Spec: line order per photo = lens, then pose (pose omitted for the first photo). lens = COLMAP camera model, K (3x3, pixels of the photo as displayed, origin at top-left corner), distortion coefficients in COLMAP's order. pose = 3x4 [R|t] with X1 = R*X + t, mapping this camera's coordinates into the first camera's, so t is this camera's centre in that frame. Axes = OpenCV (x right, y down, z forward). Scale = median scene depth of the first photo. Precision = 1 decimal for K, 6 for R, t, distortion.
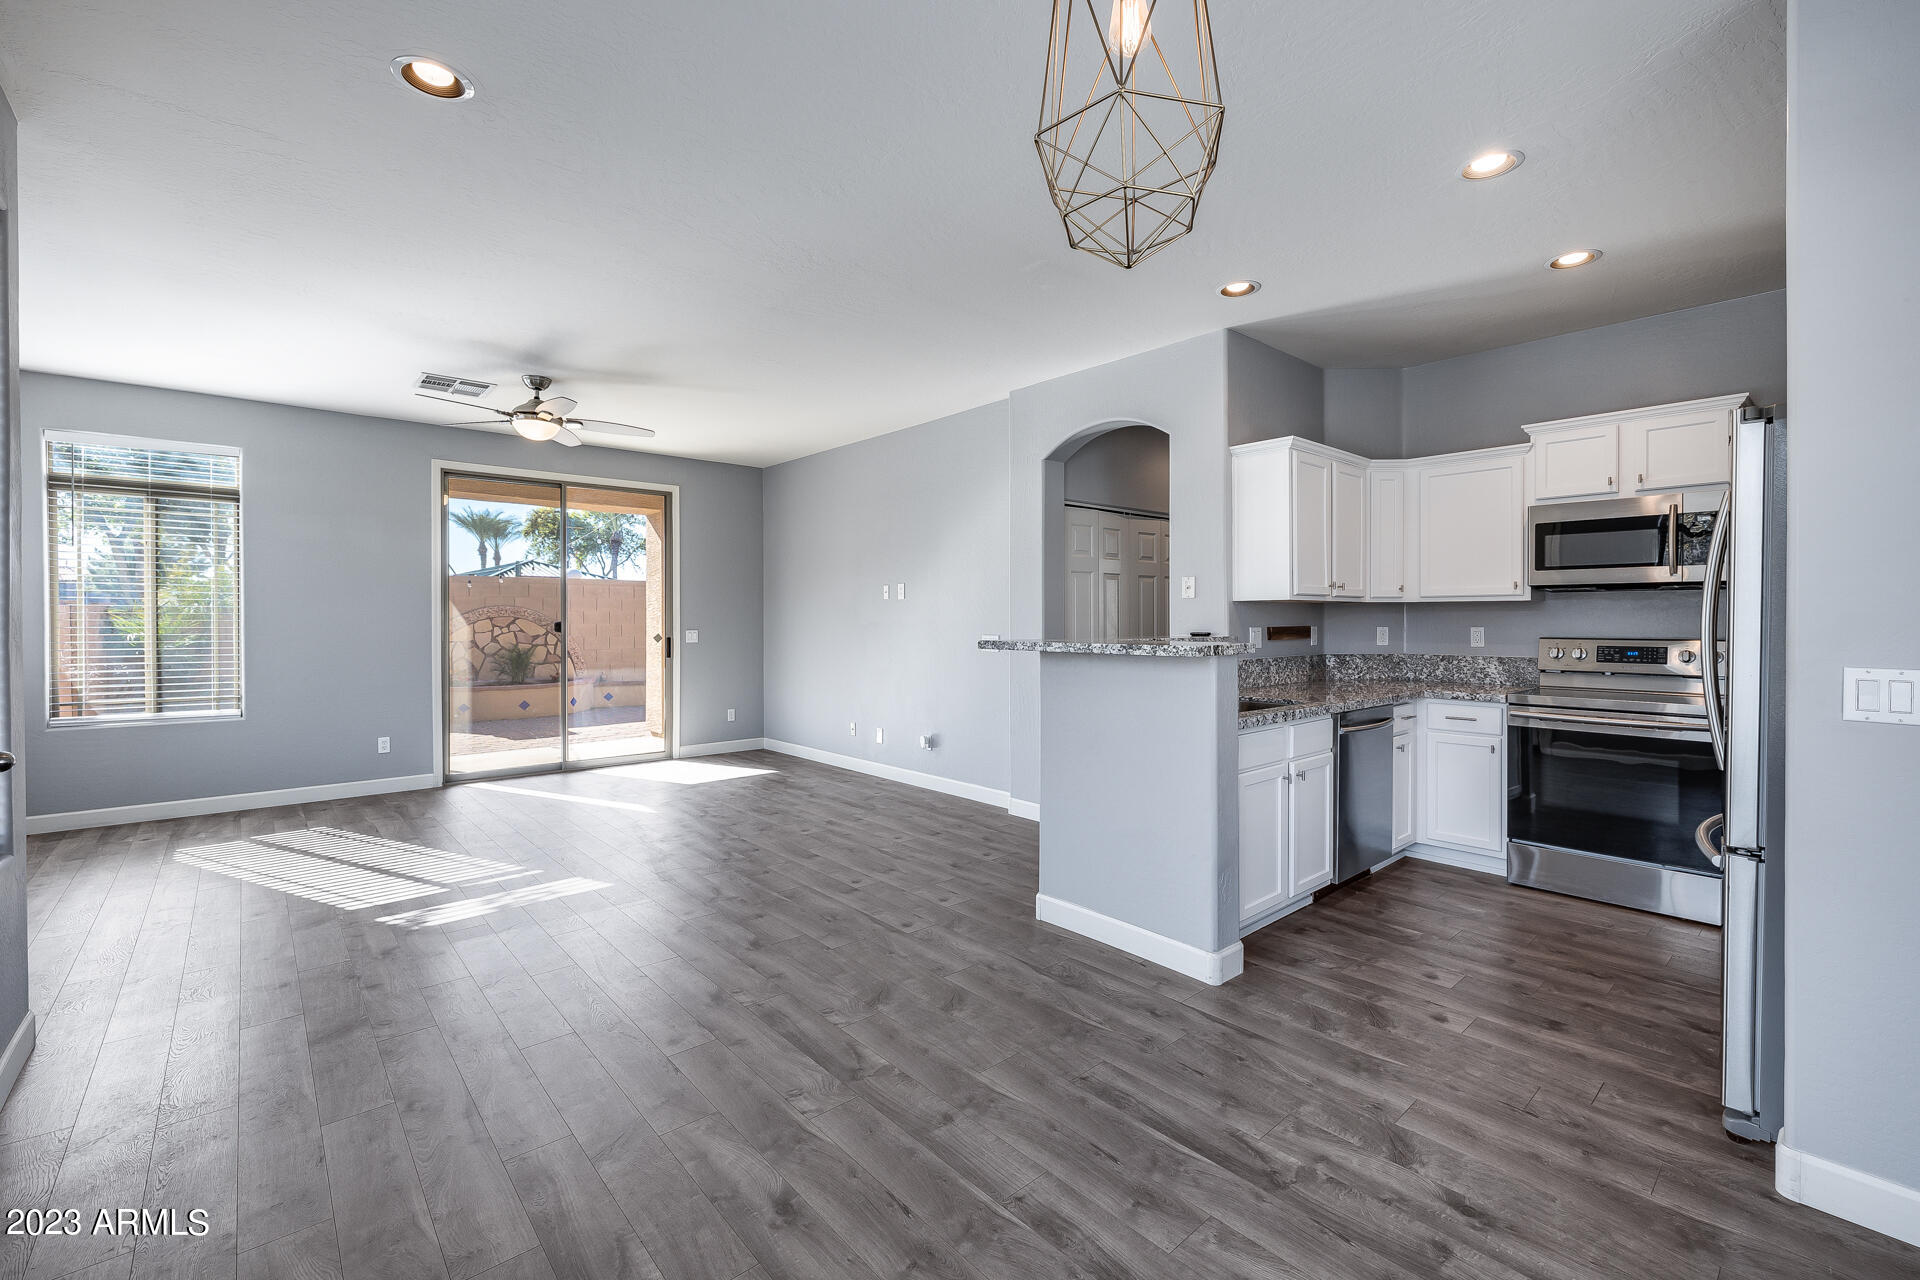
lens RADIAL K [[811.6, 0, 958.9], [0, 811.6, 620.5], [0, 0, 1]] dist [-0.000093, -0.000253]
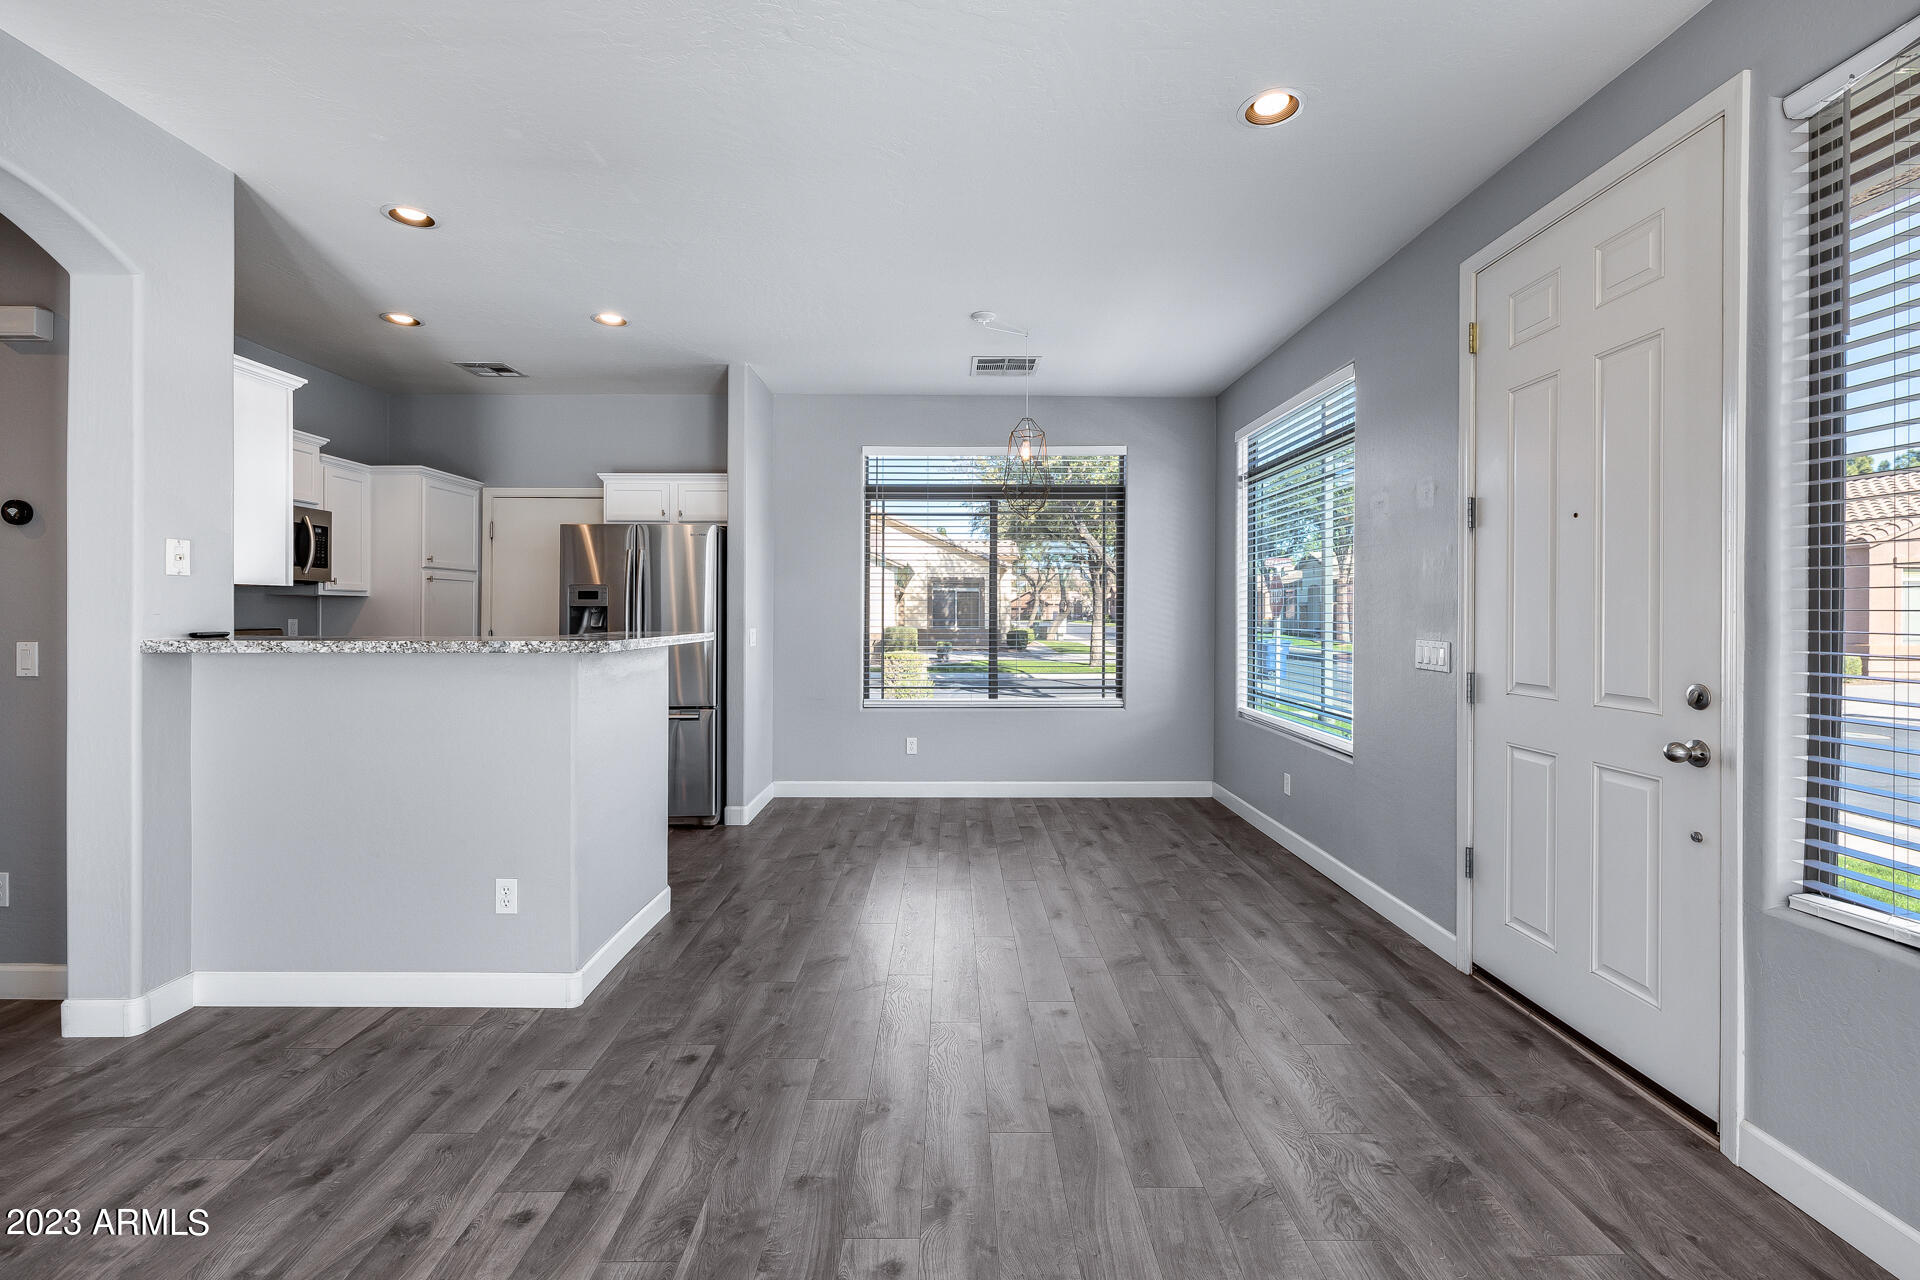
lens RADIAL K [[815.2, 0, 953.5], [0, 815.2, 612.4], [0, 0, 1]] dist [0.001236, -0.000083]
pose [[-0.753727, 0.000046, 0.657188, -0.473719], [0.000974, 0.999999, 0.001046, -0.000357], [-0.657187, 0.001428, -0.753726, 0.953034]]
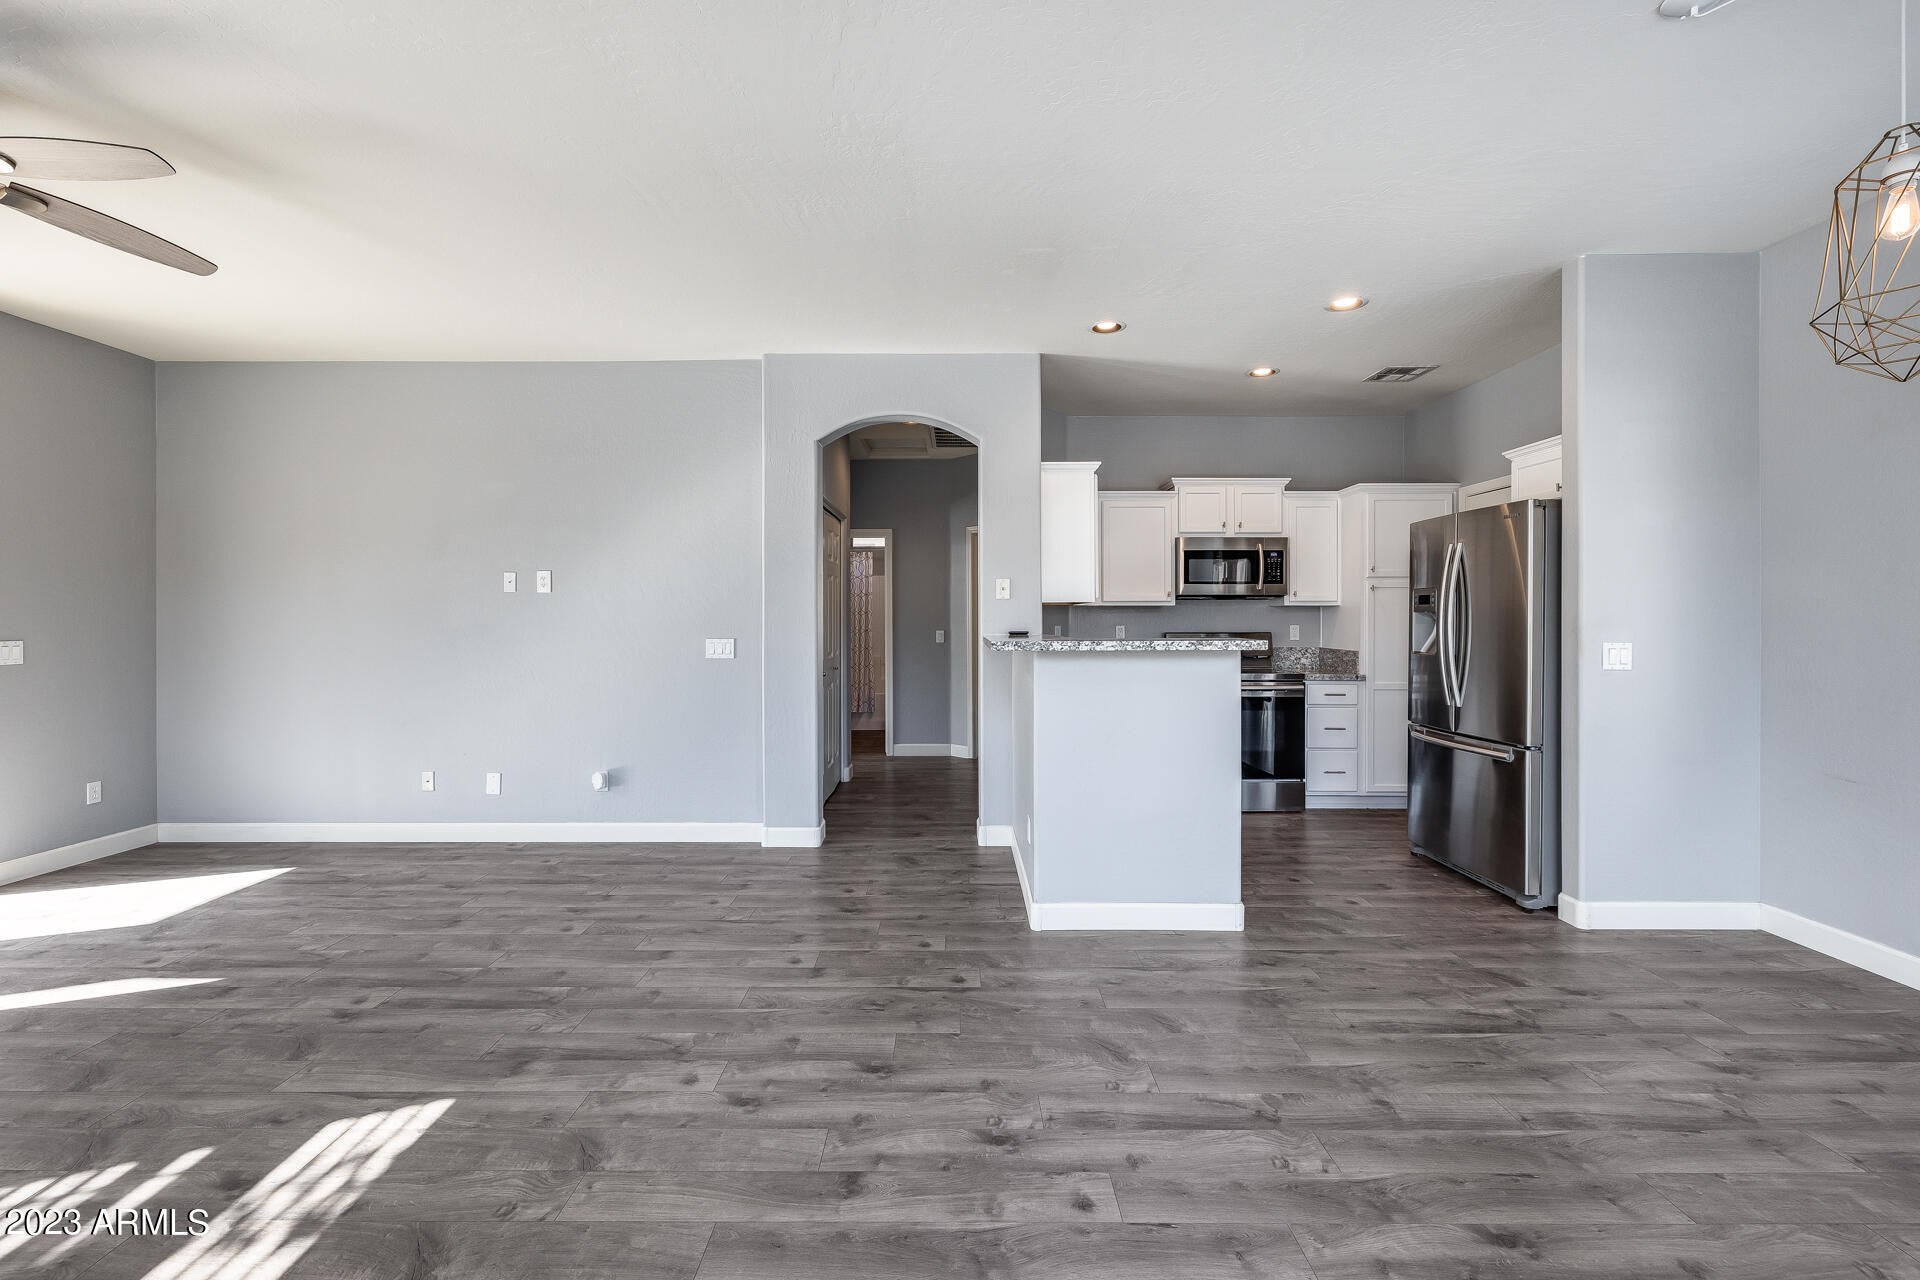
lens RADIAL K [[813.8, 0, 950.4], [0, 813.8, 620.0], [0, 0, 1]] dist [-0.000277, -0.000228]
pose [[0.665789, -0.000098, 0.746140, -0.487758], [0.002449, 0.999995, -0.002054, 0.001533], [-0.746136, 0.003195, 0.665786, 0.307239]]
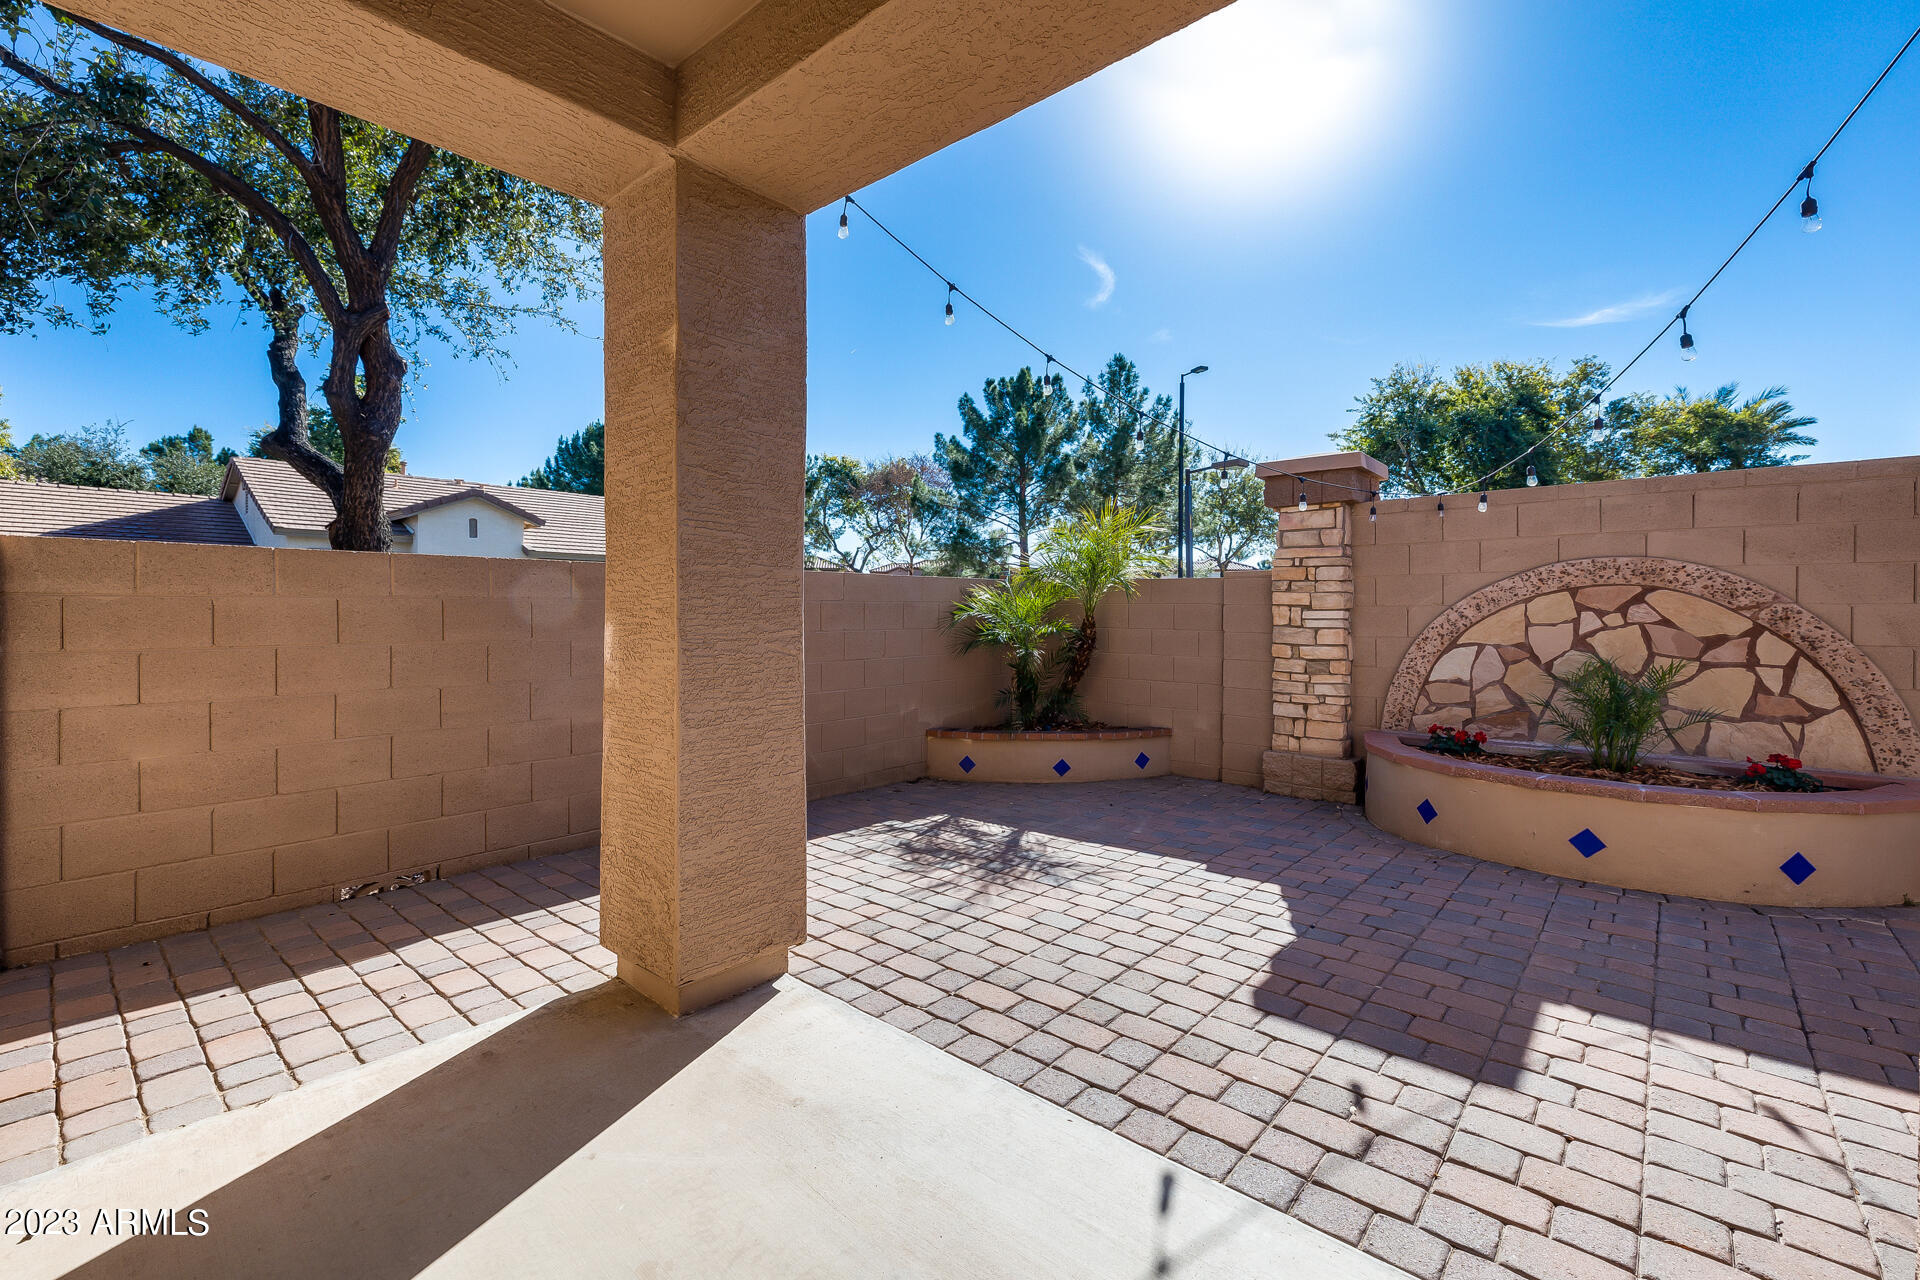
lens RADIAL K [[815.2, 0, 953.5], [0, 815.2, 612.4], [0, 0, 1]] dist [0.001236, -0.000083]
pose [[0.115694, 0.003237, -0.993280, -0.545474], [-0.006682, 0.999975, 0.002480, 0.024053], [0.993262, 0.006350, 0.115713, 1.652625]]
